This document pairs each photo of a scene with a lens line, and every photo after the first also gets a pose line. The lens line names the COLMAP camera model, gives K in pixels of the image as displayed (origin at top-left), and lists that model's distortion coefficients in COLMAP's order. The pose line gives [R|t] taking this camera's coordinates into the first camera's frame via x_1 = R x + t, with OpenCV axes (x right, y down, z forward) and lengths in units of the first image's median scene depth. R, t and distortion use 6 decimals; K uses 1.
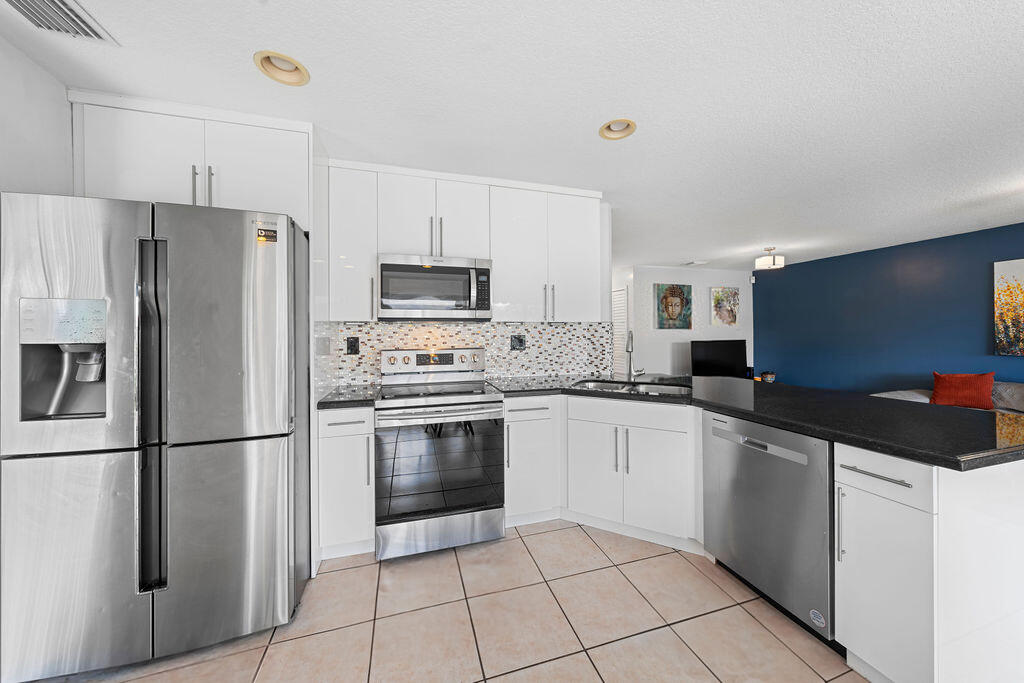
lens RADIAL K [[349.3, 0, 513.3], [0, 349.3, 334.2], [0, 0, 1]] dist [-0.006701, 0.000807]
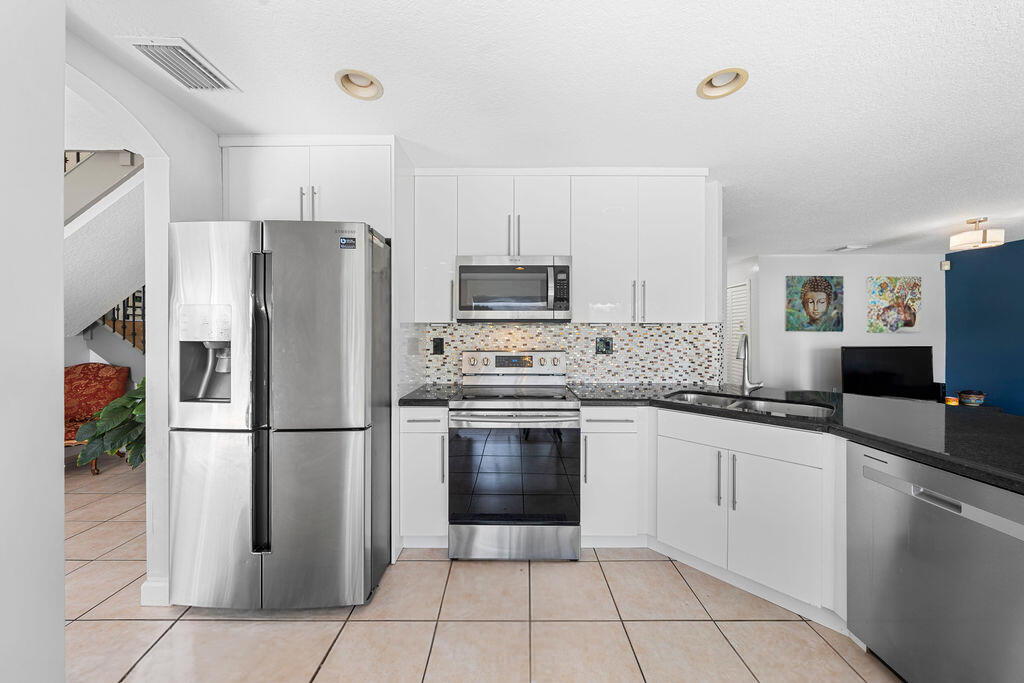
lens RADIAL K [[349.3, 0, 511.0], [0, 349.3, 338.0], [0, 0, 1]] dist [-0.006701, 0.000807]
pose [[0.956049, 0.009958, -0.293039, 0.065382], [-0.008102, 0.999939, 0.007547, -0.001572], [0.293096, -0.004841, 0.956071, 0.077279]]
